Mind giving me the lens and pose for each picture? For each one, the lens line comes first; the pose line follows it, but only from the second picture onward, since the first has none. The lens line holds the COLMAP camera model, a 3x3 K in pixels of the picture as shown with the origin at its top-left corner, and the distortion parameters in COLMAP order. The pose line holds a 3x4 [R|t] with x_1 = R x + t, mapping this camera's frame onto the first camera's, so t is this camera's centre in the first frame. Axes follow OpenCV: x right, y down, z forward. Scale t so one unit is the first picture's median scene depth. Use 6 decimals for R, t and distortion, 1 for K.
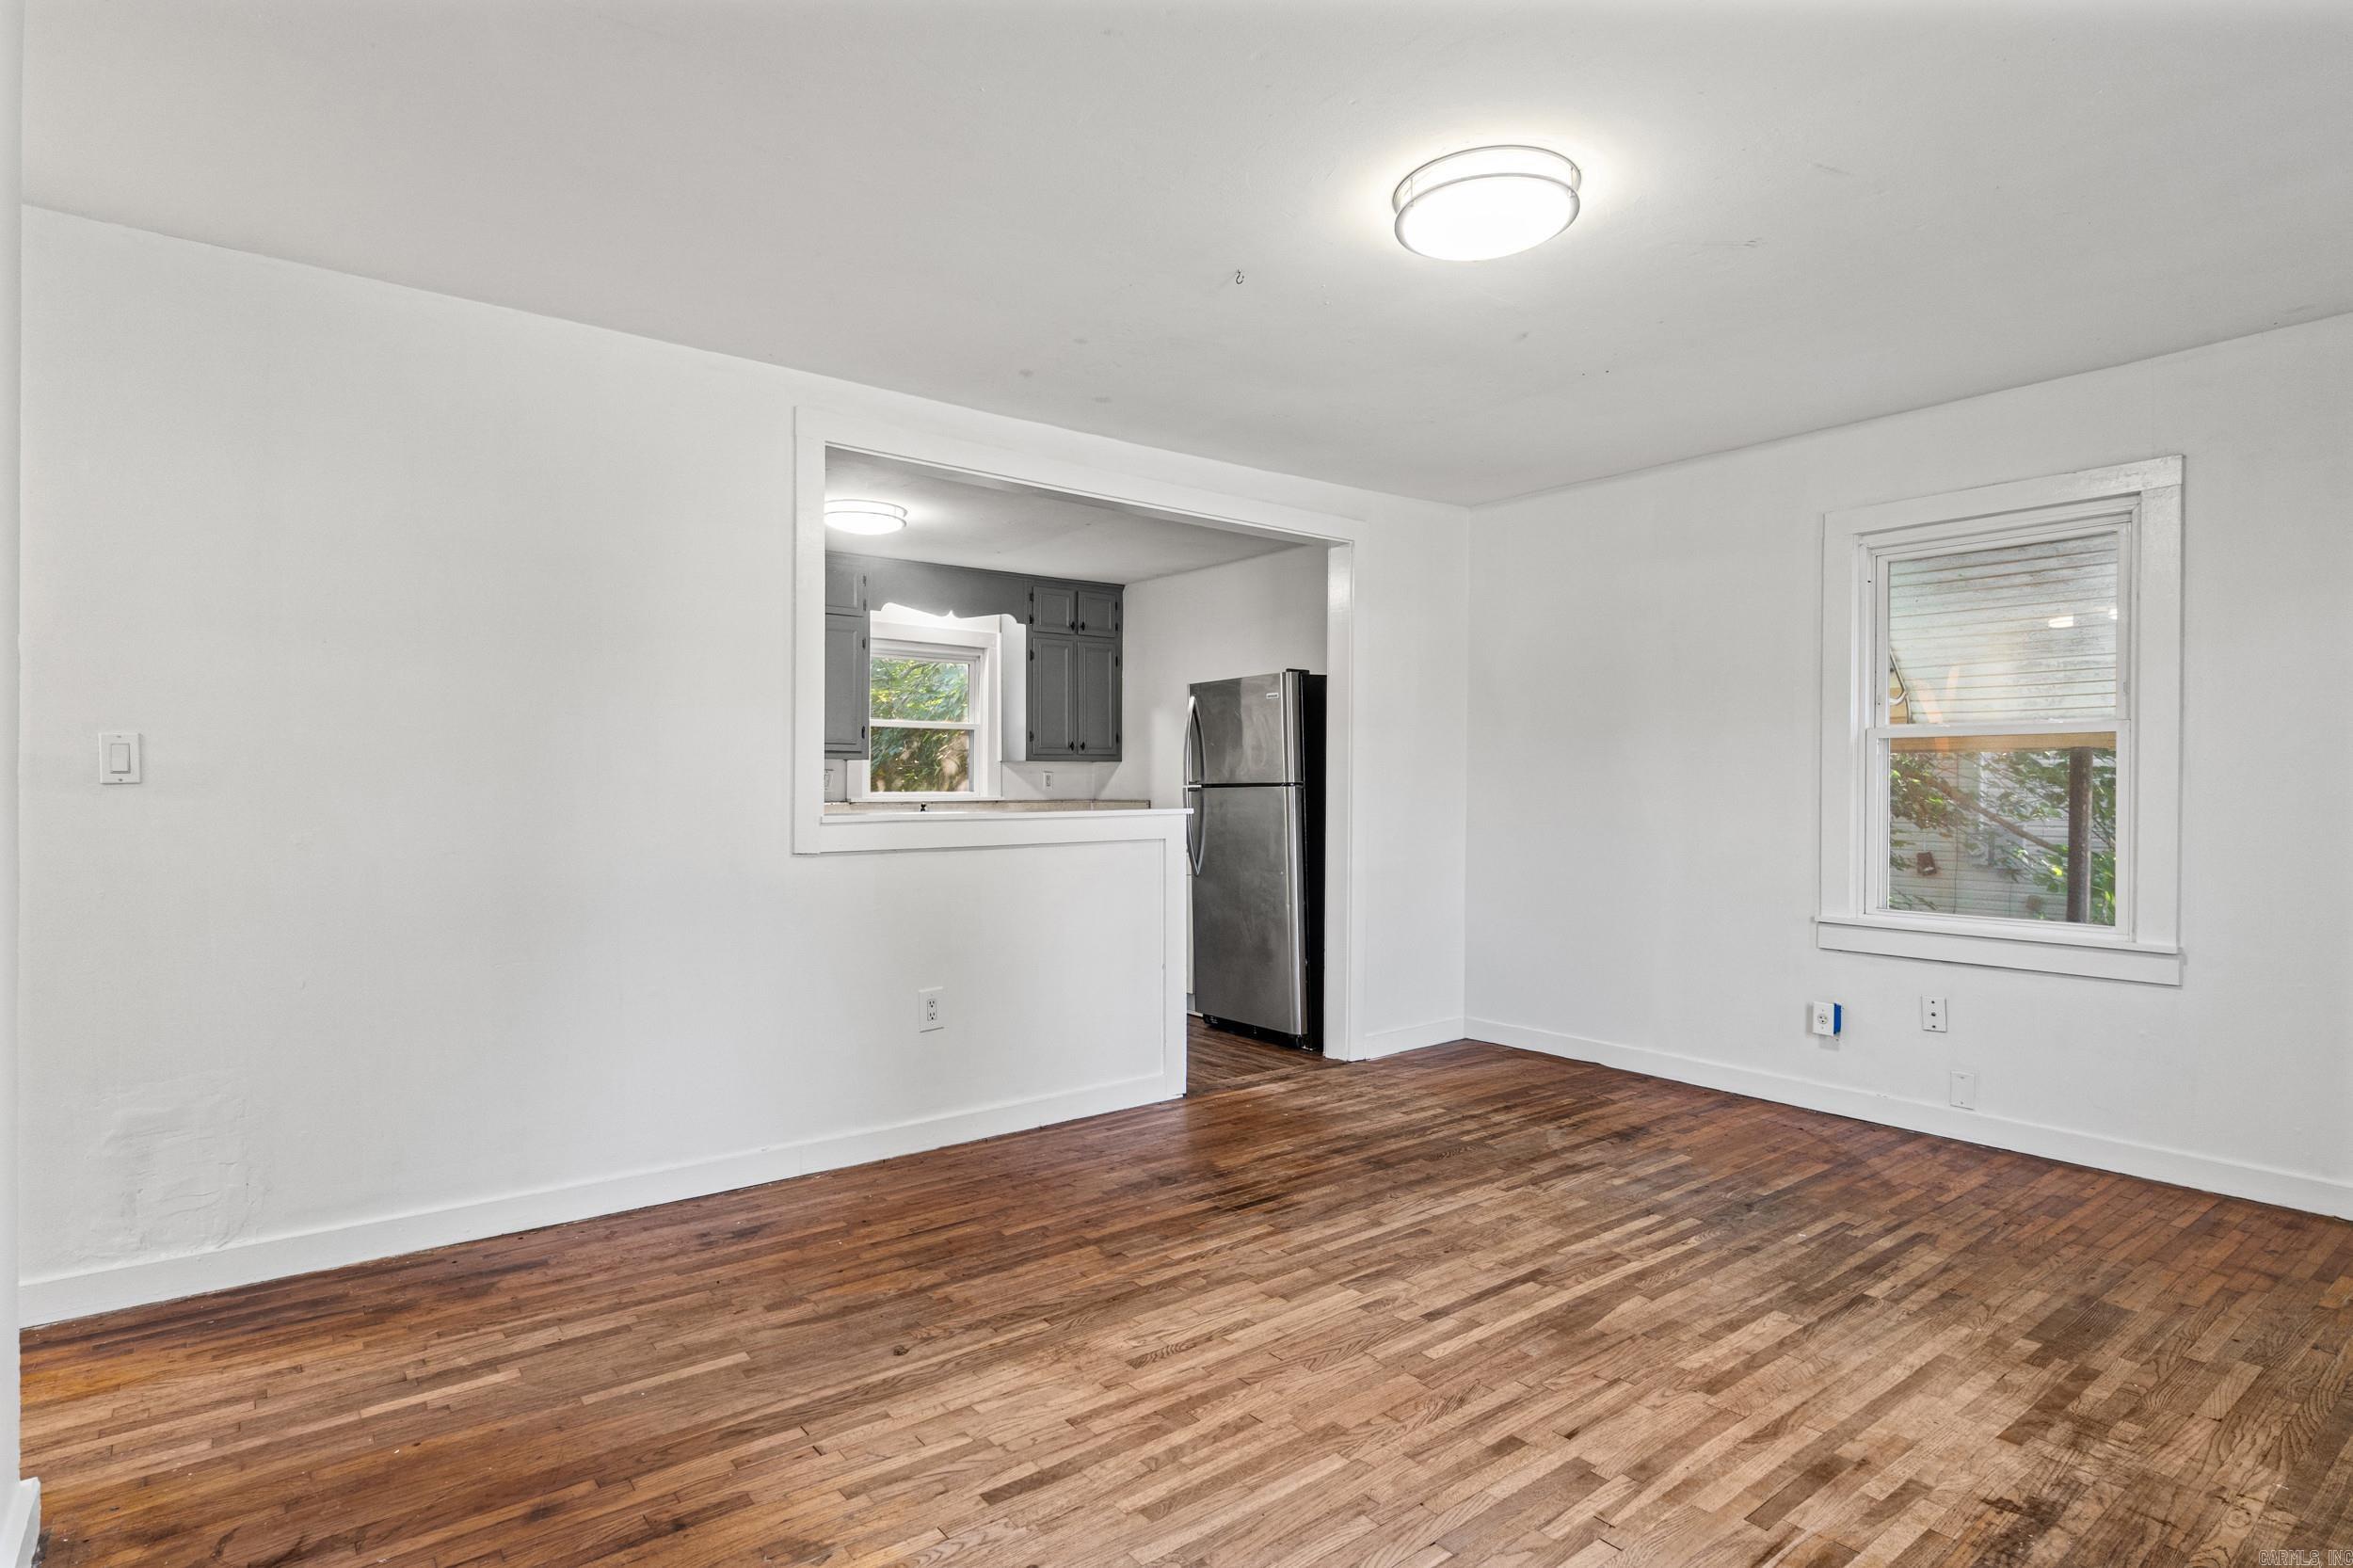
lens RADIAL K [[1195.9, 0, 1158.8], [0, 1195.9, 790.1], [0, 0, 1]] dist [0.016841, -0.000137]
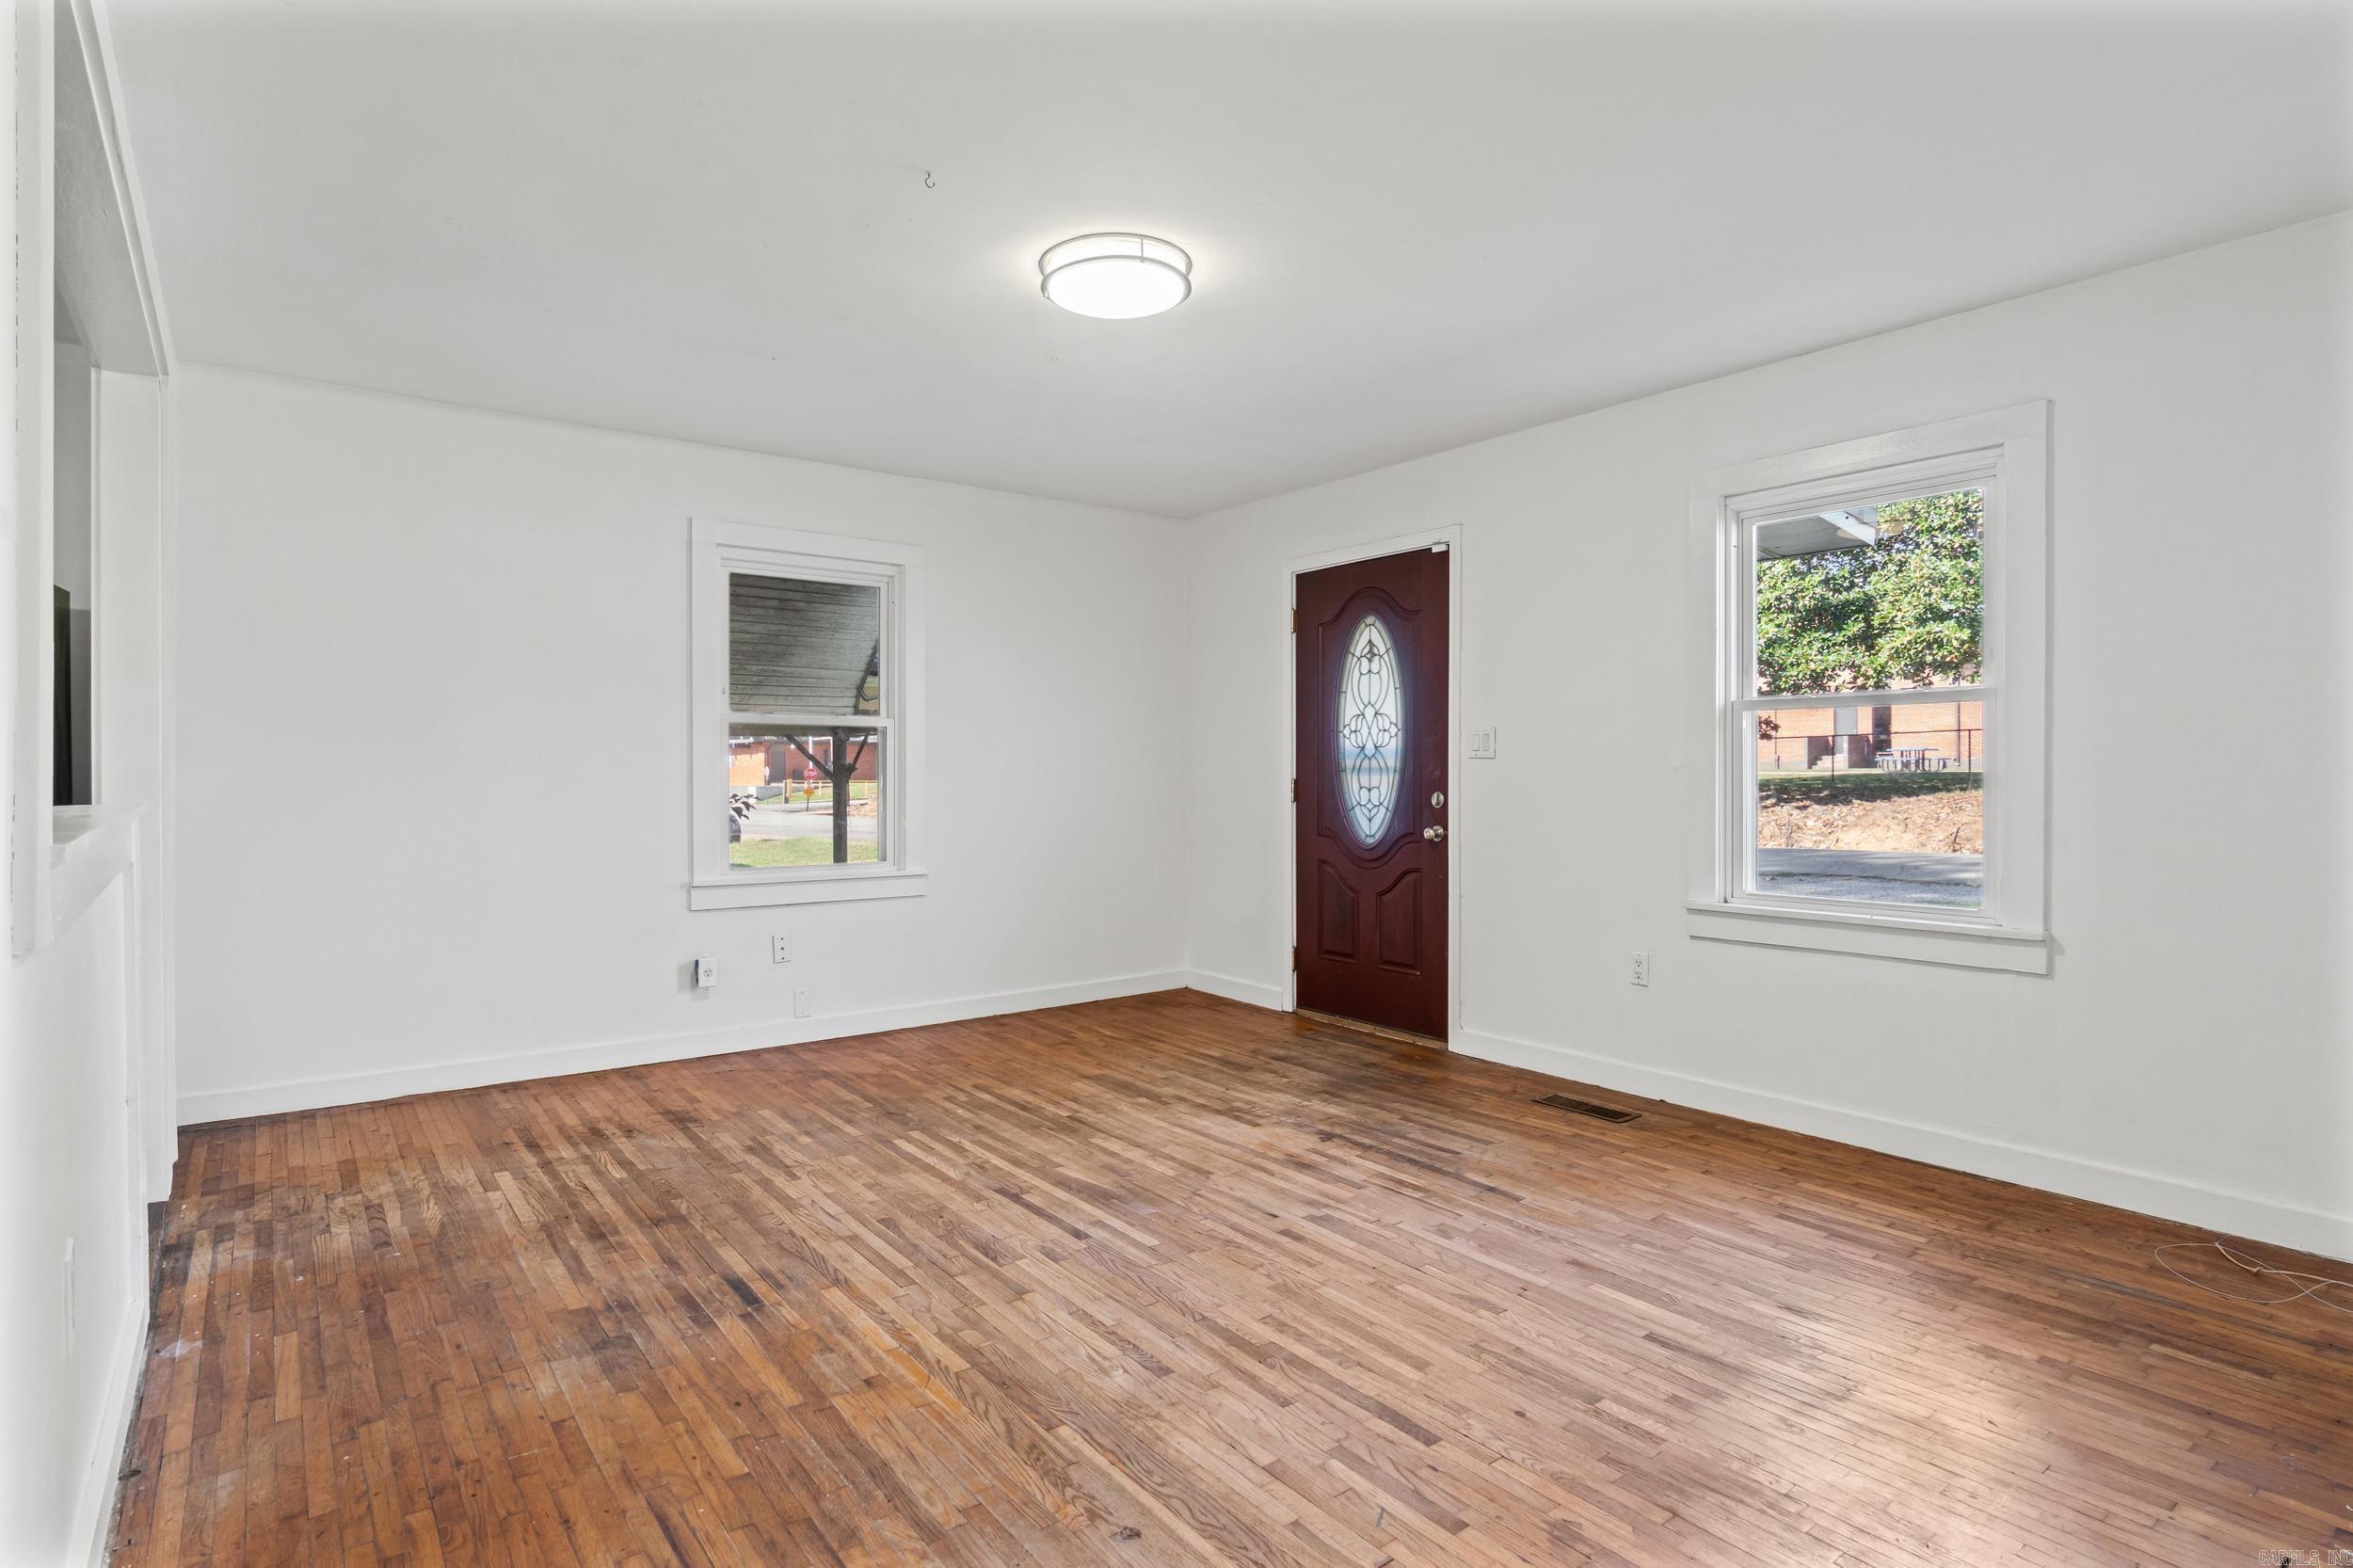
lens RADIAL K [[1195.9, 0, 1159.1], [0, 1195.9, 781.8], [0, 0, 1]] dist [0.016841, -0.000137]
pose [[0.005557, -0.006225, 0.999965, -0.772490], [-0.003795, 0.999973, 0.006246, 0.007796], [-0.999977, -0.003829, 0.005533, 0.806863]]
